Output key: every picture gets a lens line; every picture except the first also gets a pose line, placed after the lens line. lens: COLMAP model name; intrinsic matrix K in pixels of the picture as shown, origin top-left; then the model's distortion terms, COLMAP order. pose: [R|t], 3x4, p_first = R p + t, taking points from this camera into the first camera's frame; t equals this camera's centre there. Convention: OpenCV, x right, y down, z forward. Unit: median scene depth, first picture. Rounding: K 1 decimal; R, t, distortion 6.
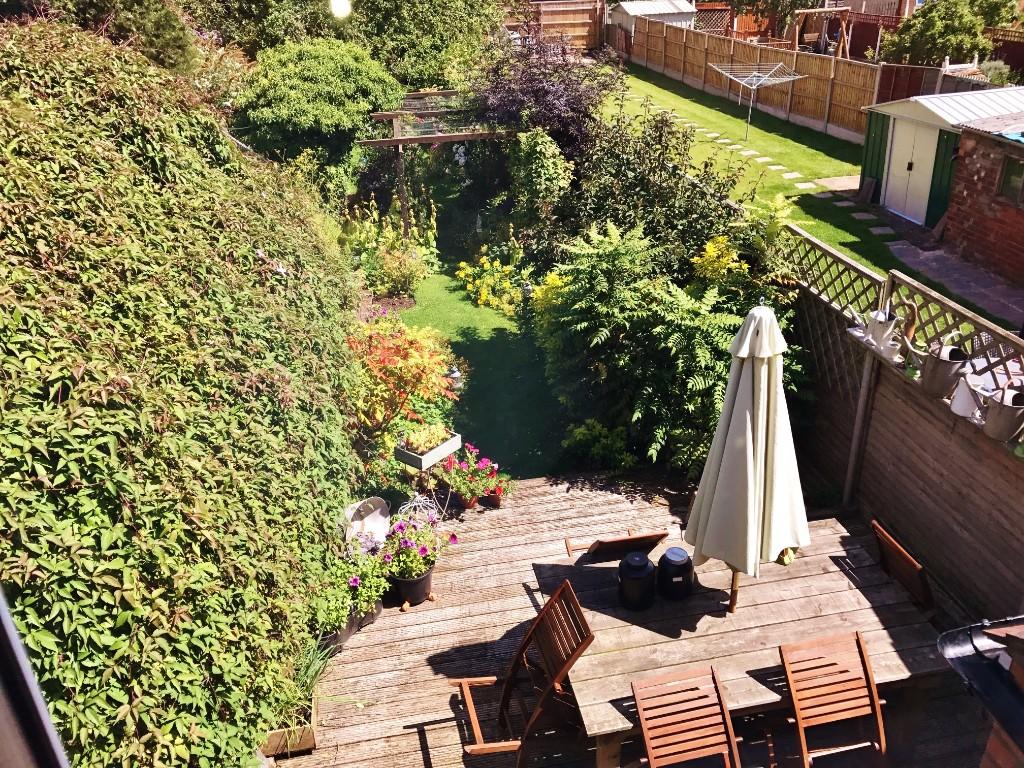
lens RADIAL K [[837.7, 0, 508.0], [0, 837.7, 380.9], [0, 0, 1]] dist [0.015371, -0.005738]
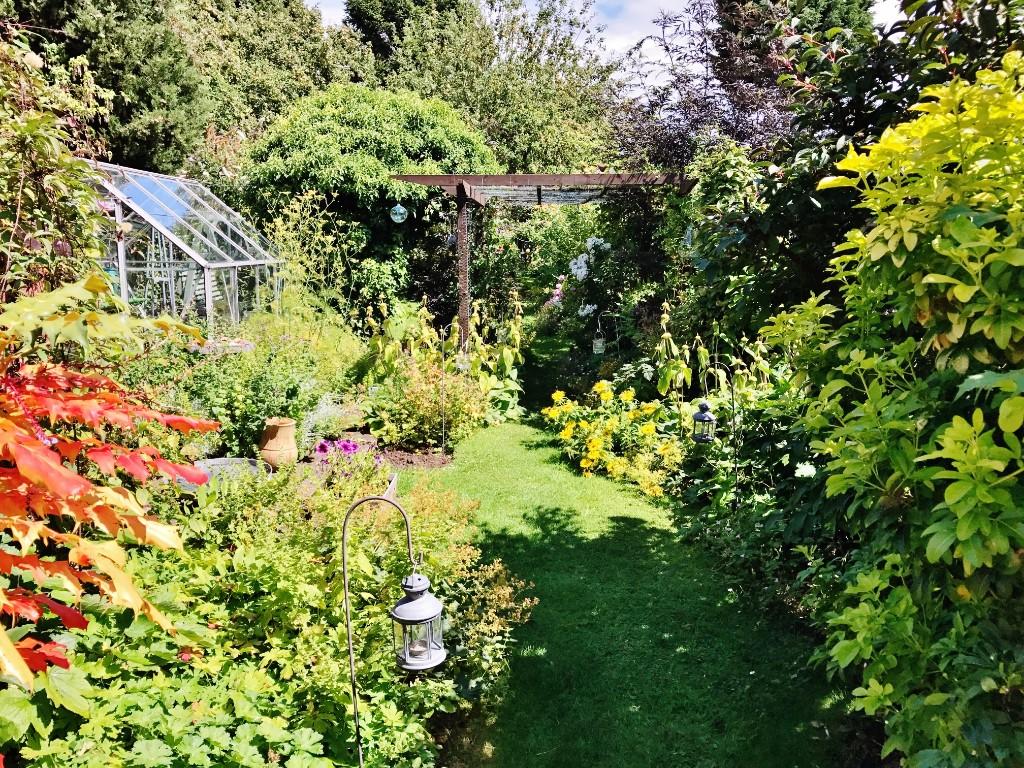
lens RADIAL K [[837.7, 0, 508.0], [0, 837.7, 380.9], [0, 0, 1]] dist [0.015371, -0.005738]
pose [[0.985264, 0.064818, -0.158285, -0.005690], [-0.107822, 0.953754, -0.280586, -0.005564], [0.132778, 0.293518, 0.946688, 0.525369]]
